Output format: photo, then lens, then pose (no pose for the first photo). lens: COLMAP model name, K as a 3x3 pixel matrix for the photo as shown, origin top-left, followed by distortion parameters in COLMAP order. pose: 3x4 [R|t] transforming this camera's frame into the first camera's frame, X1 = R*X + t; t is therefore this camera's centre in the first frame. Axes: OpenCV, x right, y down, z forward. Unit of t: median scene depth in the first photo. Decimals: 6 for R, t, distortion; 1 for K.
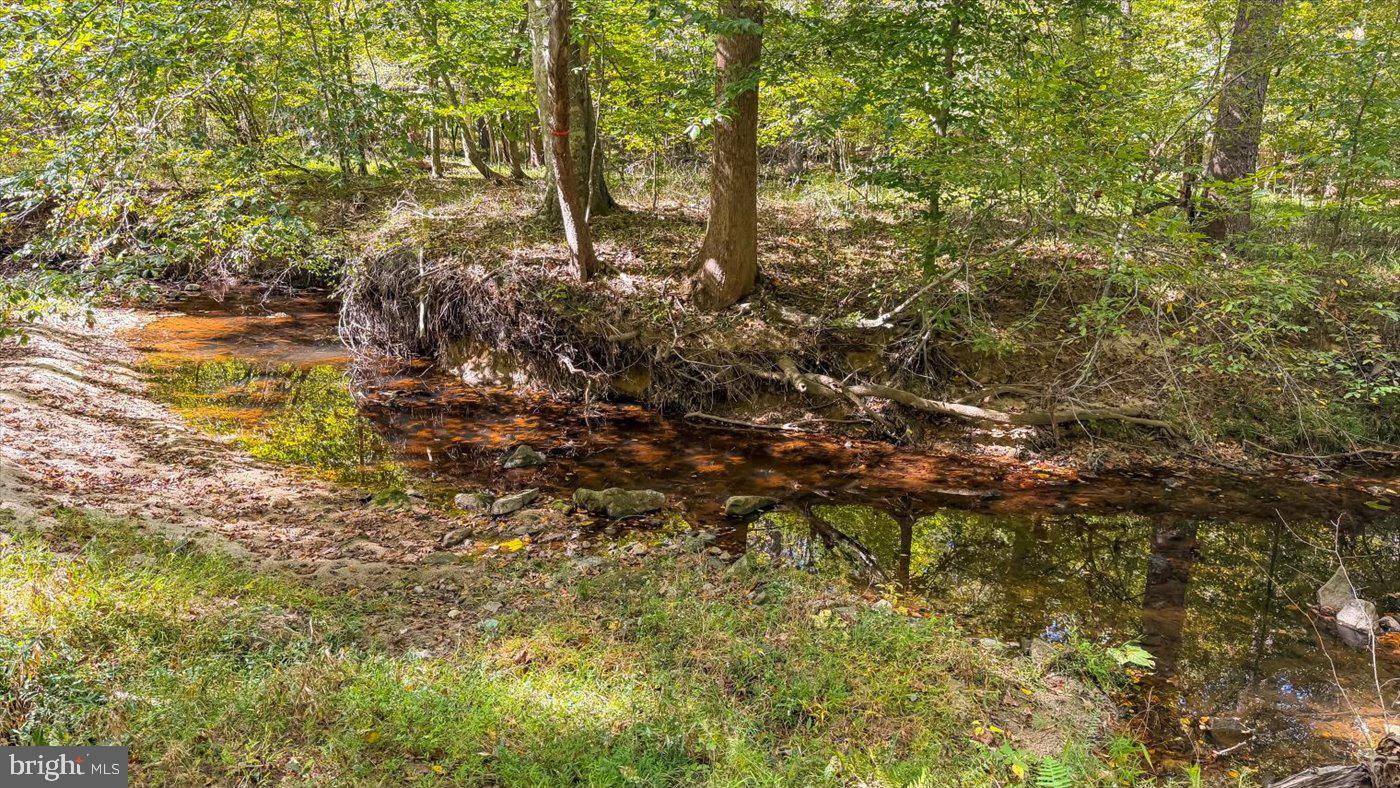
lens RADIAL K [[2868.8, 0, 700.1], [0, 2868.8, 394.1], [0, 0, 1]] dist [0.043876, 0.000000]
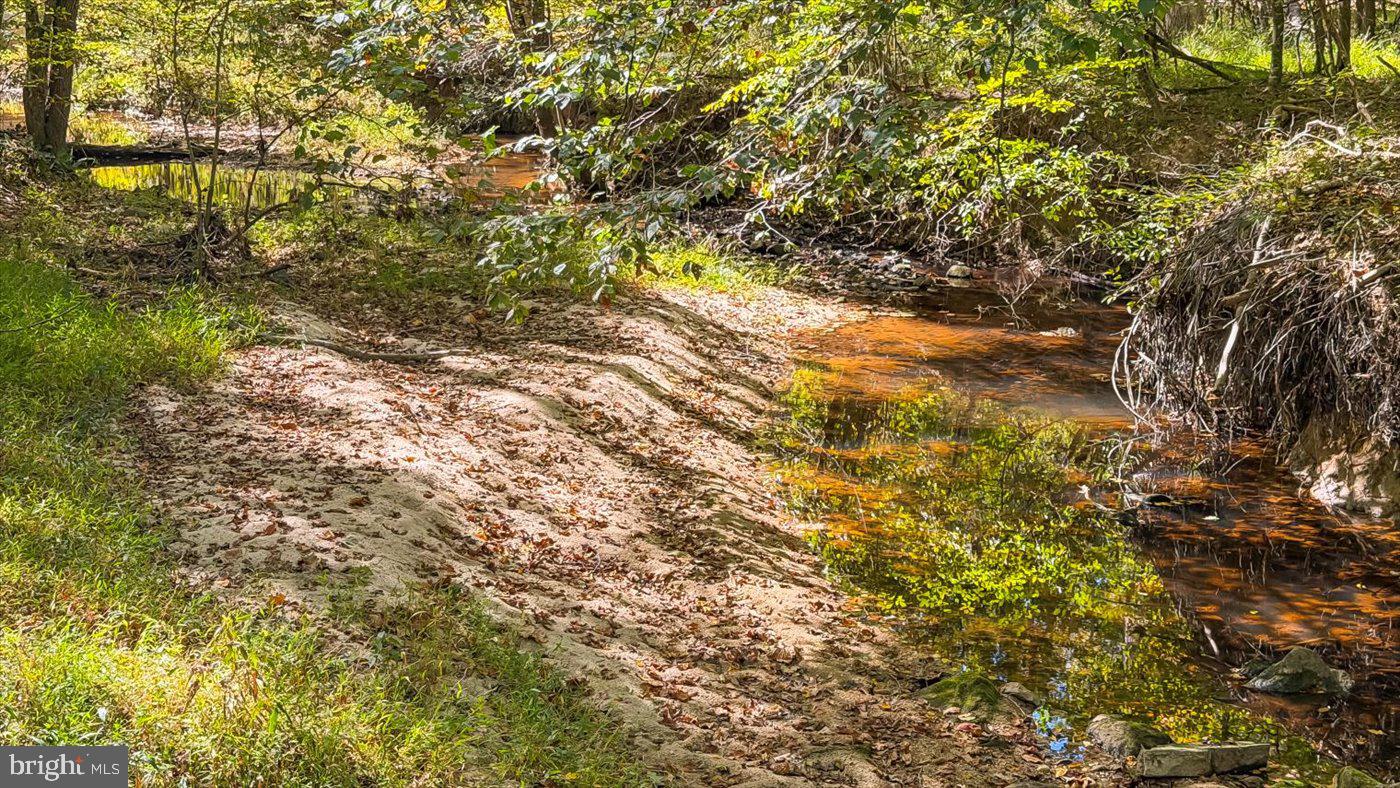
lens RADIAL K [[2868.8, 0, 700.1], [0, 2868.8, 393.1], [0, 0, 1]] dist [0.043876, 0.000000]
pose [[0.349571, 0.056764, -0.935189, 0.336218], [-0.144981, 0.989417, 0.005862, -0.010293], [0.925625, 0.133535, 0.354101, 0.784029]]
